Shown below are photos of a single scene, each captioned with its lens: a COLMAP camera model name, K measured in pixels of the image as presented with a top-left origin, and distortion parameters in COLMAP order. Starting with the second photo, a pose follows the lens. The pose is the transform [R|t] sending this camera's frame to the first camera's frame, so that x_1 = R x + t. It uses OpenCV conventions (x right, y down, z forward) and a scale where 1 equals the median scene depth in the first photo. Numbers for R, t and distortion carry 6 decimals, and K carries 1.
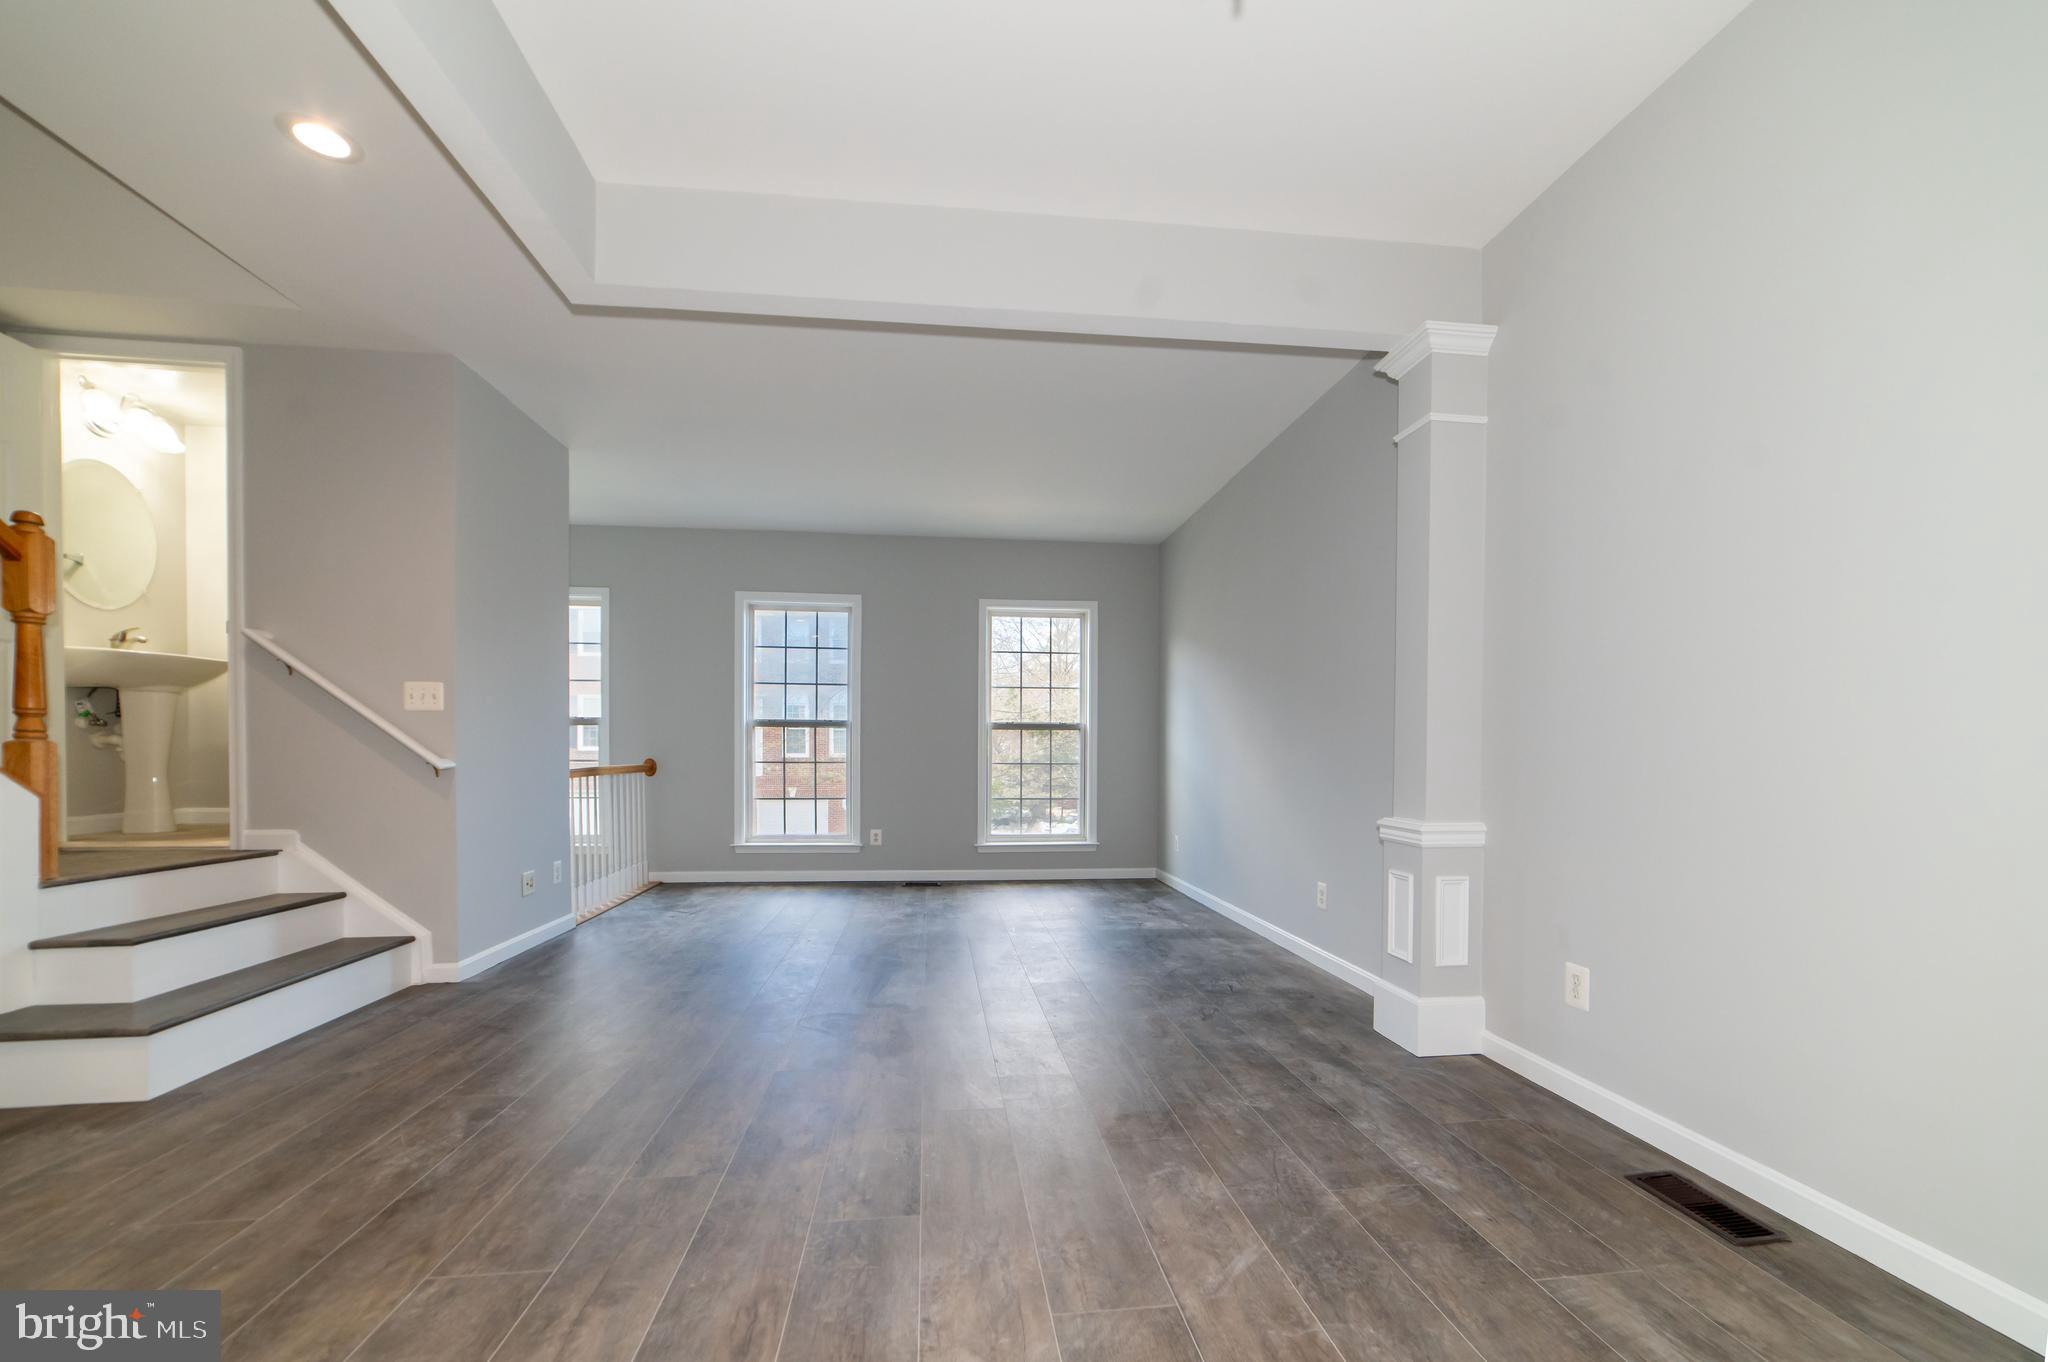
lens RADIAL K [[825.8, 0, 1029.0], [0, 825.8, 767.5], [0, 0, 1]] dist [-0.033268, 0.018019]
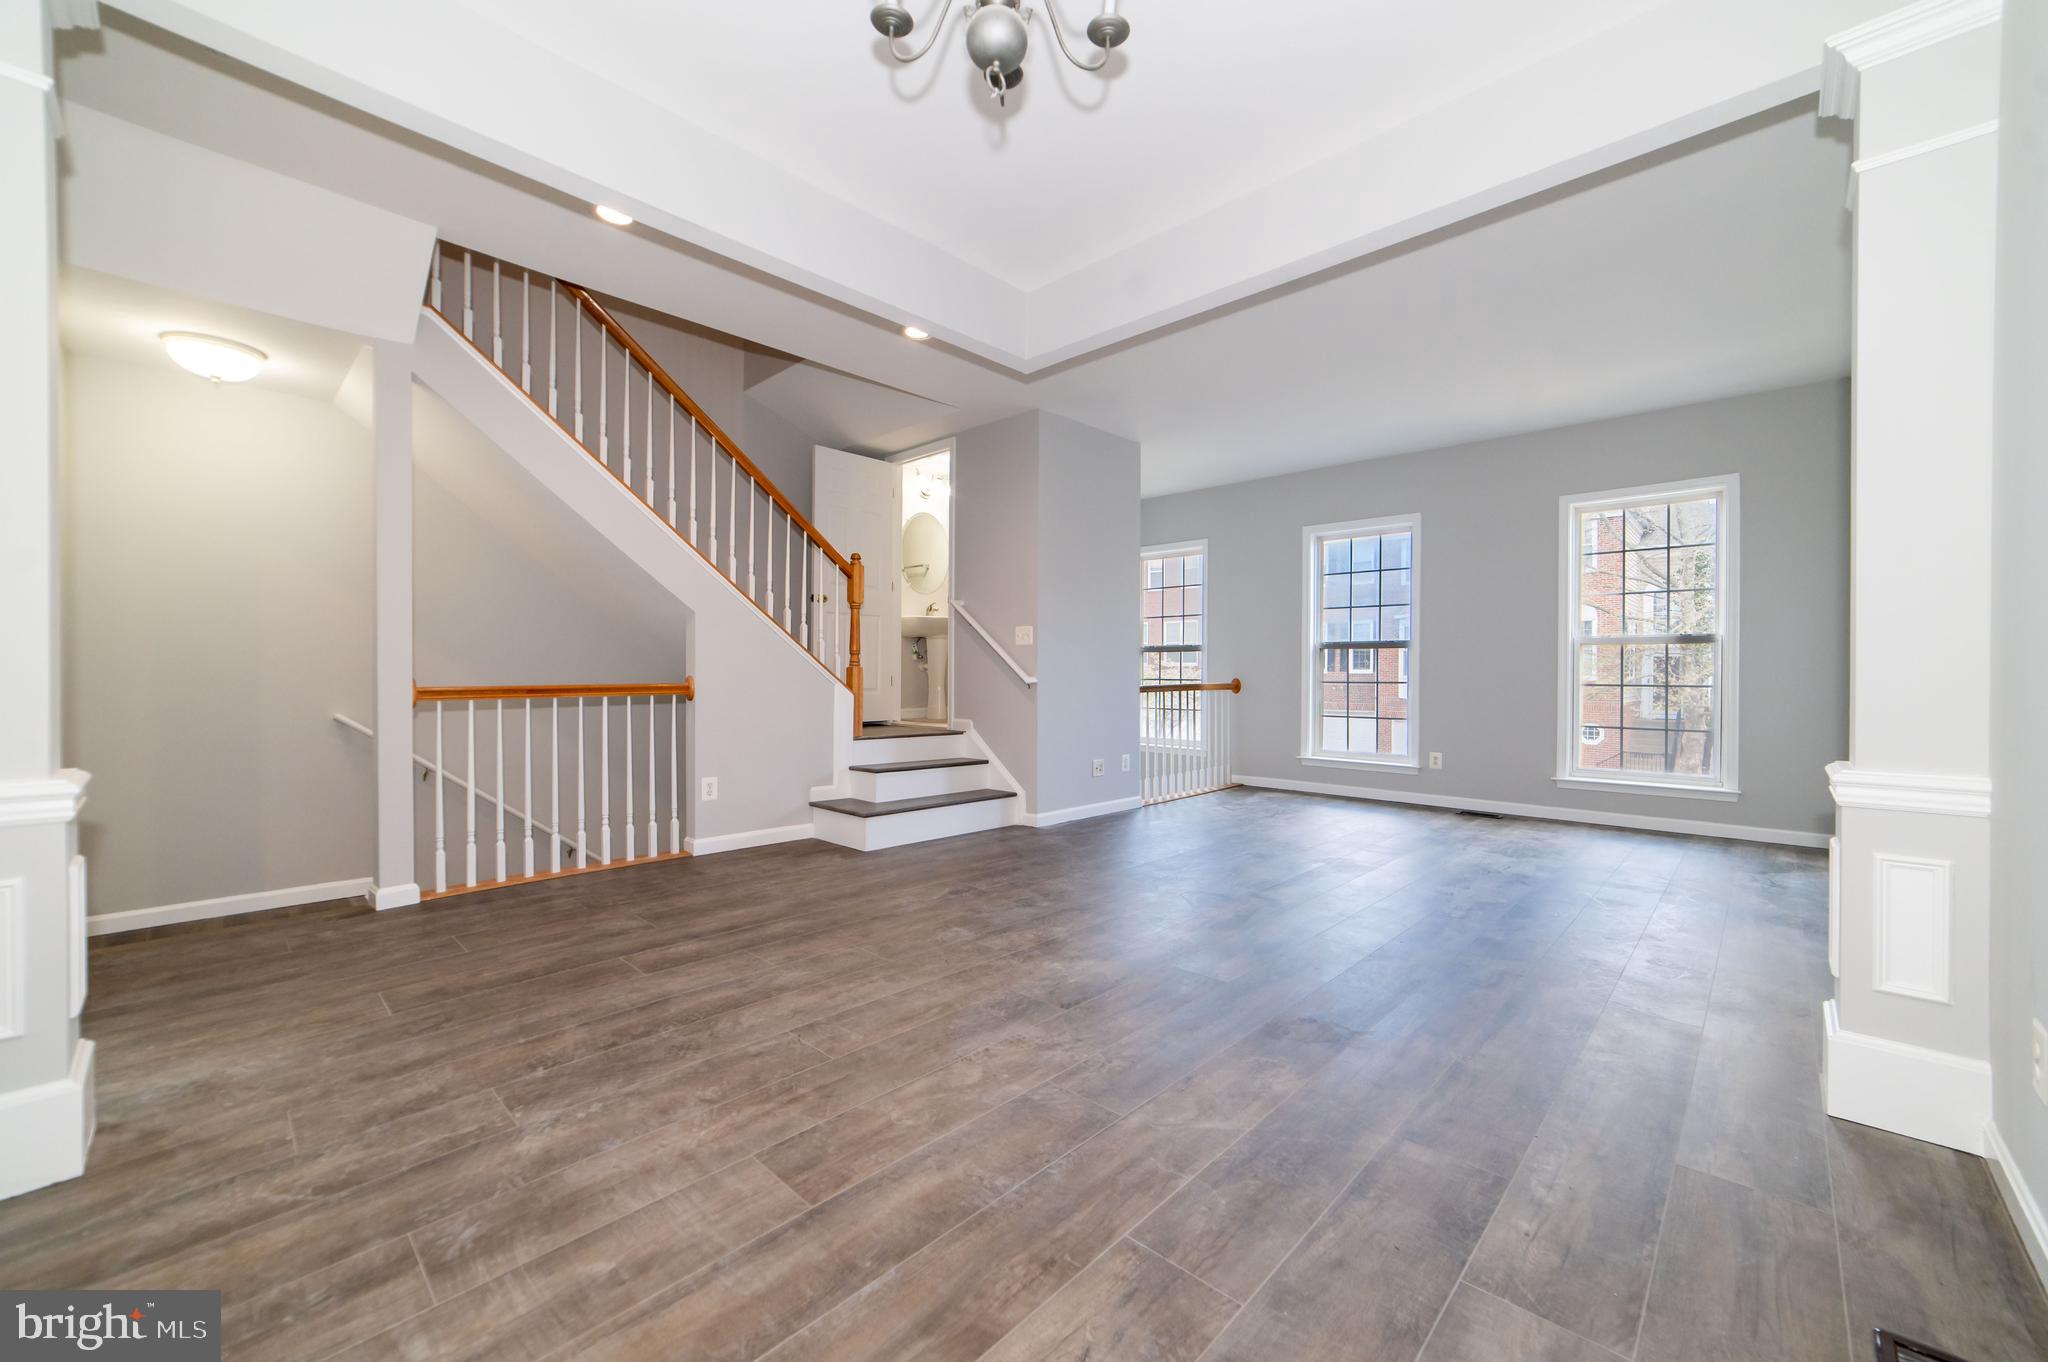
lens RADIAL K [[815.7, 0, 1024.0], [0, 815.7, 681.0], [0, 0, 1]] dist [-0.009595, 0.000191]
pose [[0.630533, 0.005521, -0.776143, 0.449915], [-0.013460, 0.999902, -0.003822, 0.003099], [0.776046, 0.012857, 0.630545, 0.043136]]
